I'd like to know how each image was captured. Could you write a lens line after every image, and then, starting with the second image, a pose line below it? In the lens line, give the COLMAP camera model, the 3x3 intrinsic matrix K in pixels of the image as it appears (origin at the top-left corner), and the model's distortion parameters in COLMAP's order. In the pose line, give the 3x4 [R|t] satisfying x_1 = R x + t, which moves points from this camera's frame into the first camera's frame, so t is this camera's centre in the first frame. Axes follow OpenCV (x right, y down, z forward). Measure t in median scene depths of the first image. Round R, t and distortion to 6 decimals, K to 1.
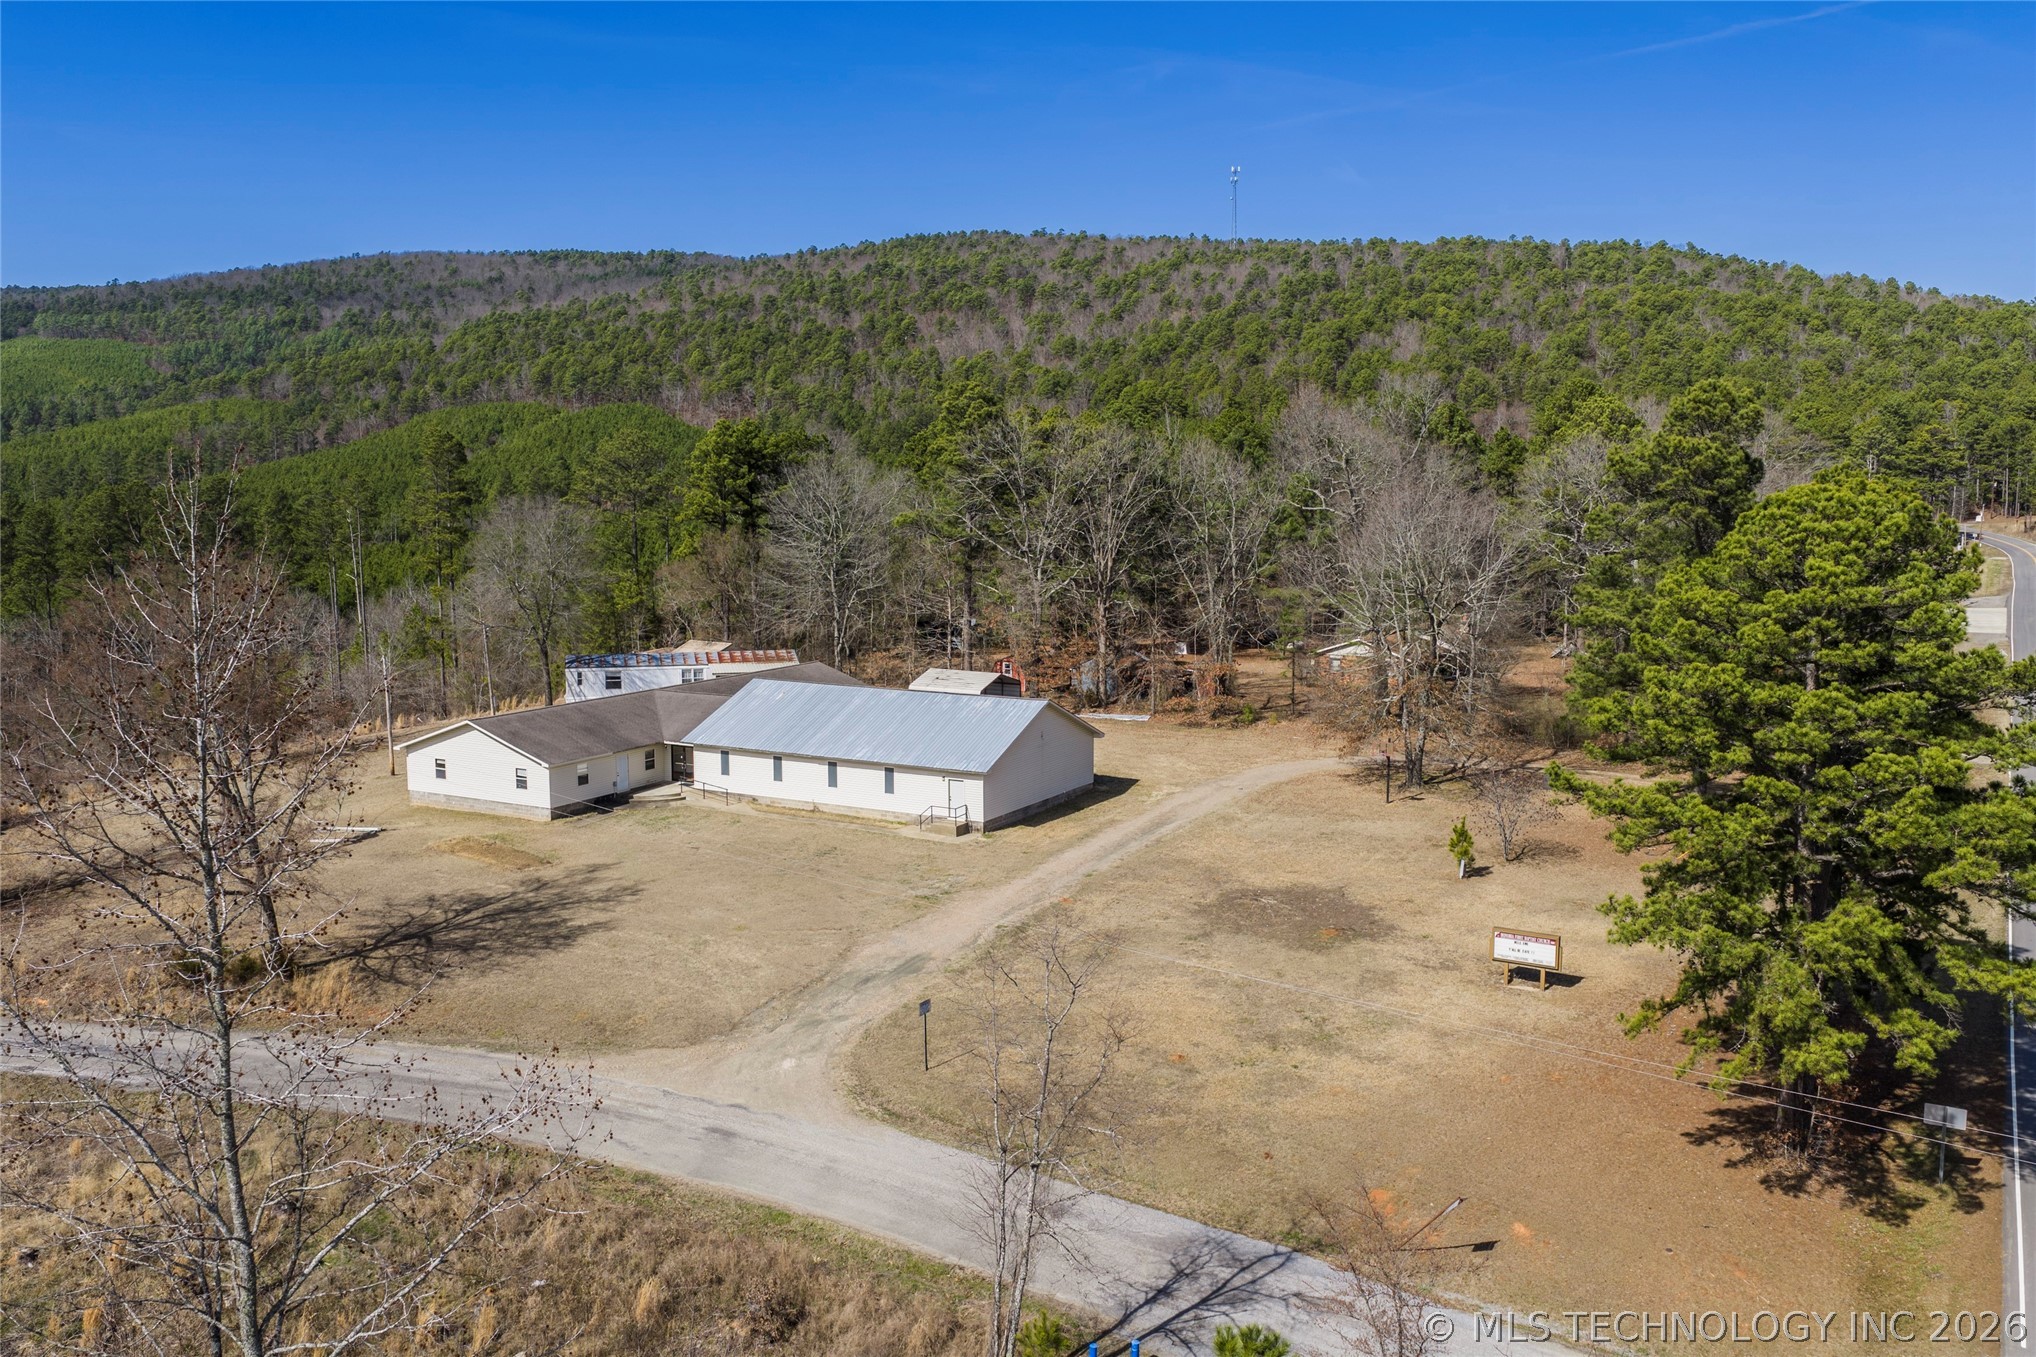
lens RADIAL K [[1681.1, 0, 1016.8], [0, 1681.1, 682.9], [0, 0, 1]] dist [0.023474, -0.036498]
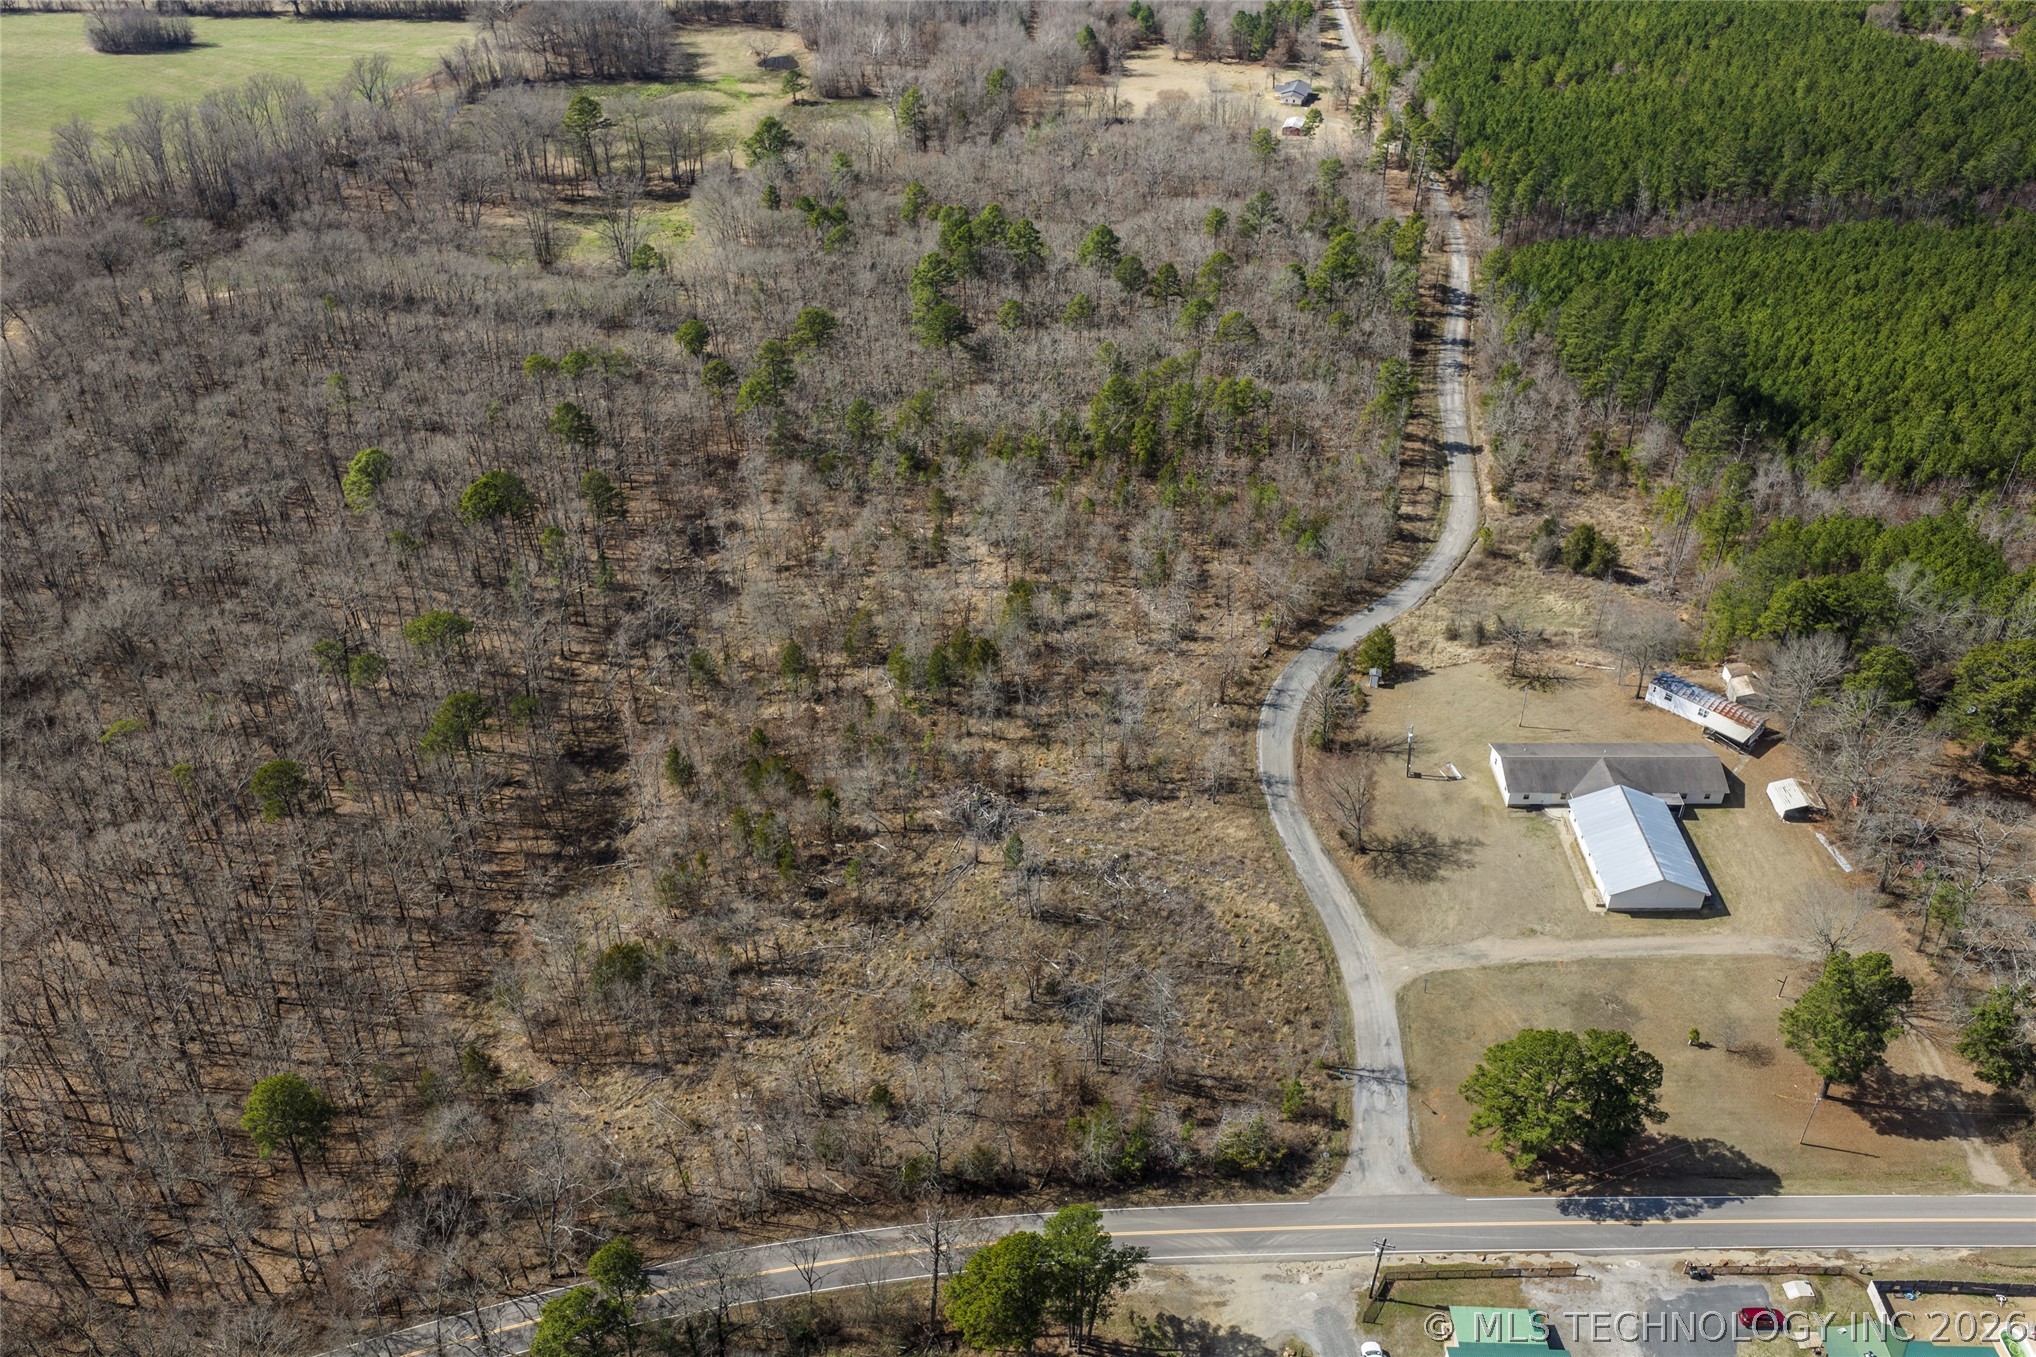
lens RADIAL K [[1681.1, 0, 1017.0], [0, 1681.1, 679.7], [0, 0, 1]] dist [0.023474, -0.036498]
pose [[0.490988, 0.505905, -0.709218, 0.754961], [-0.112329, 0.844071, 0.524335, -0.929403], [0.863894, -0.177777, 0.471256, -0.606297]]
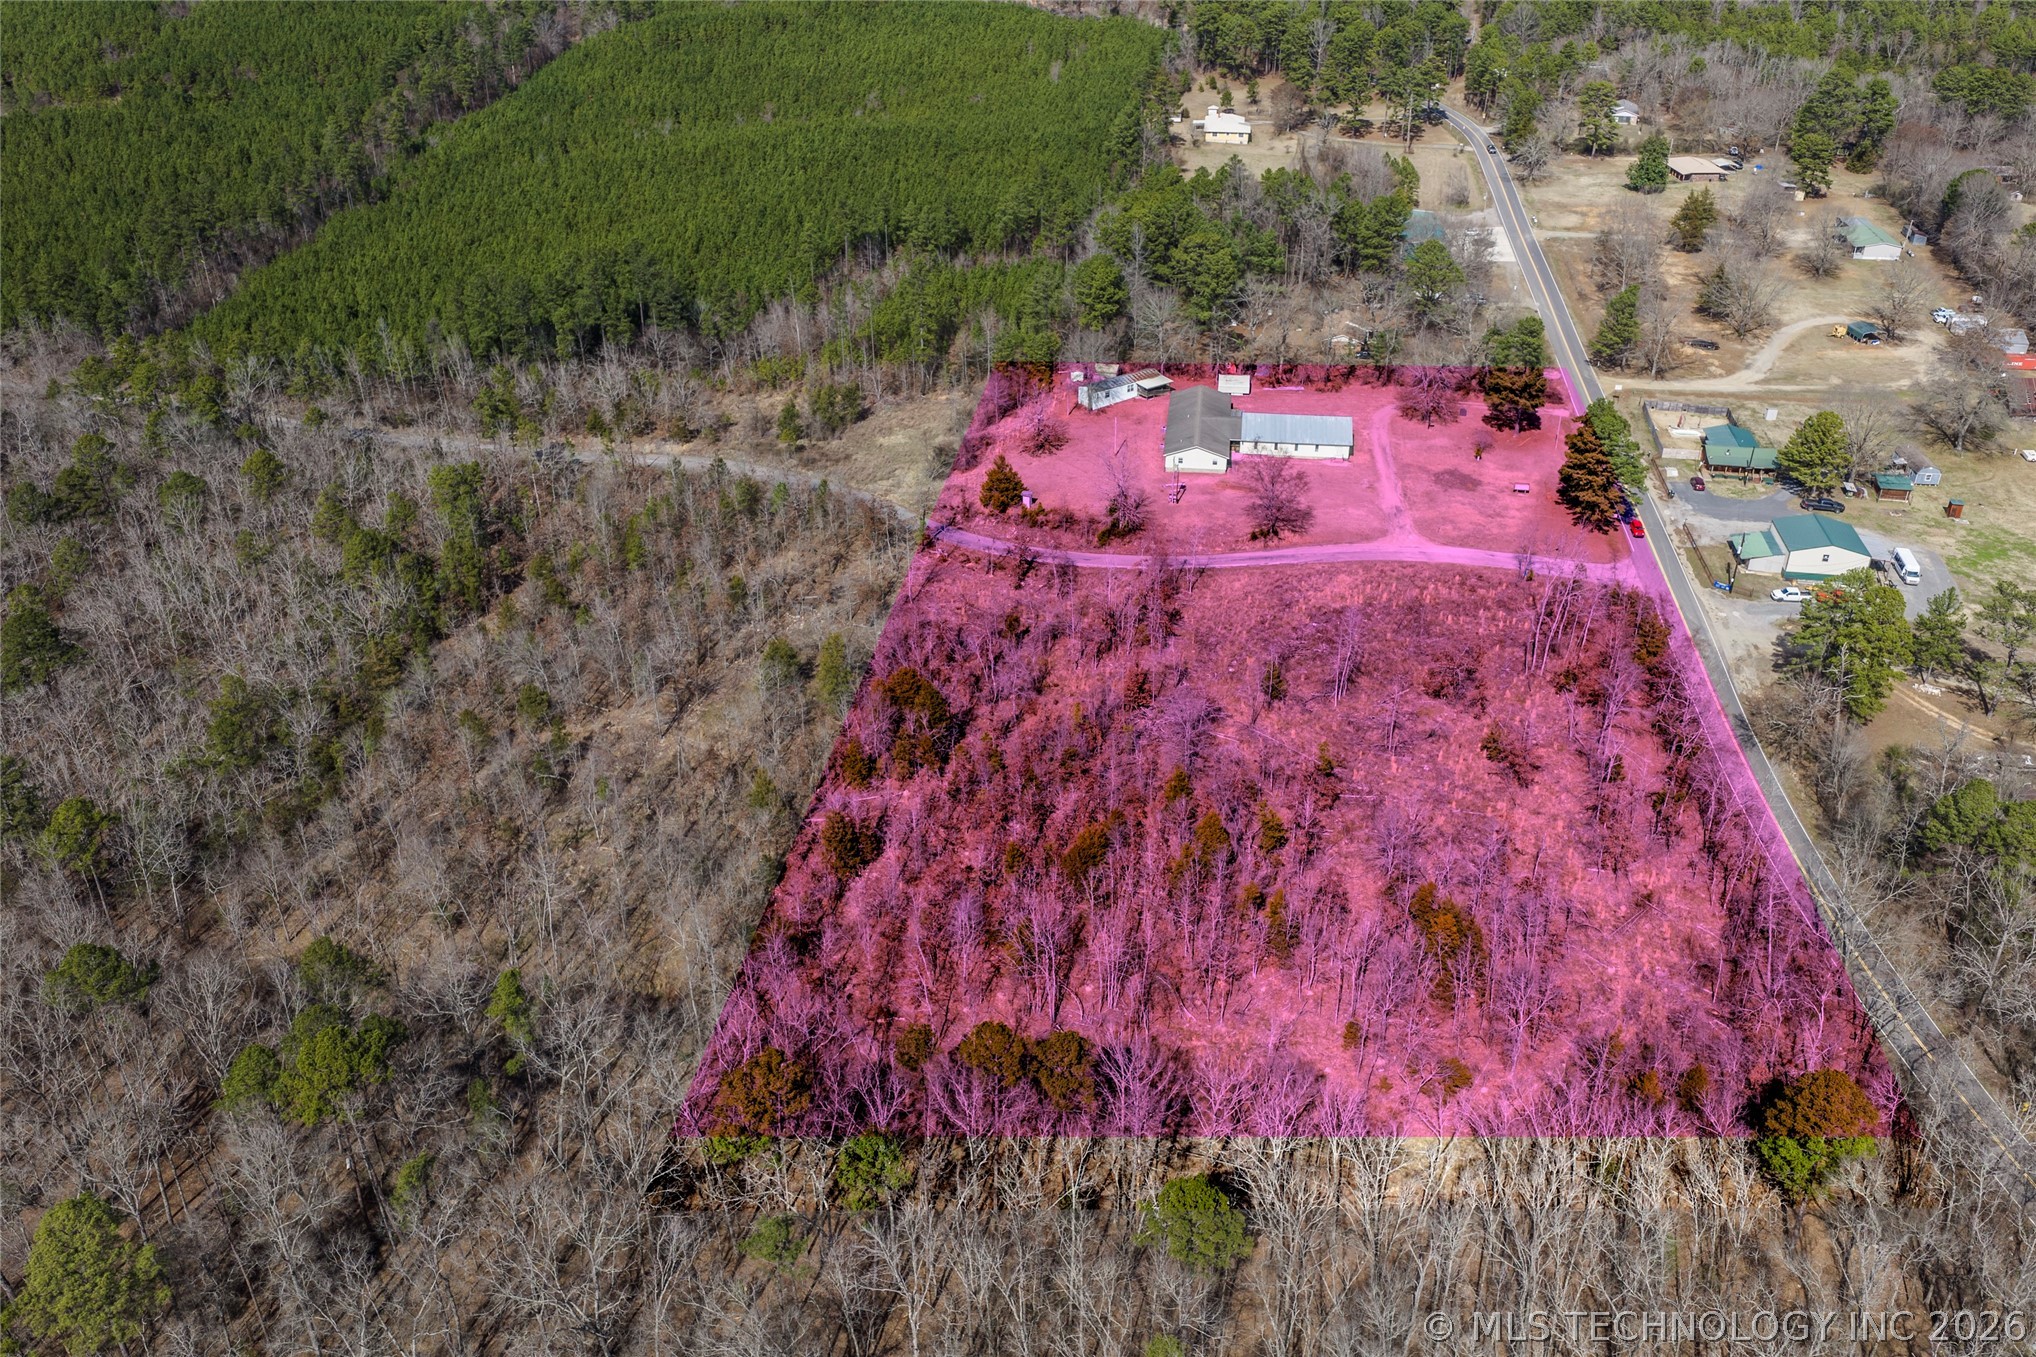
lens RADIAL K [[1681.1, 0, 1013.5], [0, 1681.1, 676.5], [0, 0, 1]] dist [0.023474, -0.036498]
pose [[0.925152, -0.186281, 0.330747, -1.199767], [0.046975, 0.920796, 0.387206, -0.559031], [-0.376680, -0.342687, 0.860627, -1.208533]]
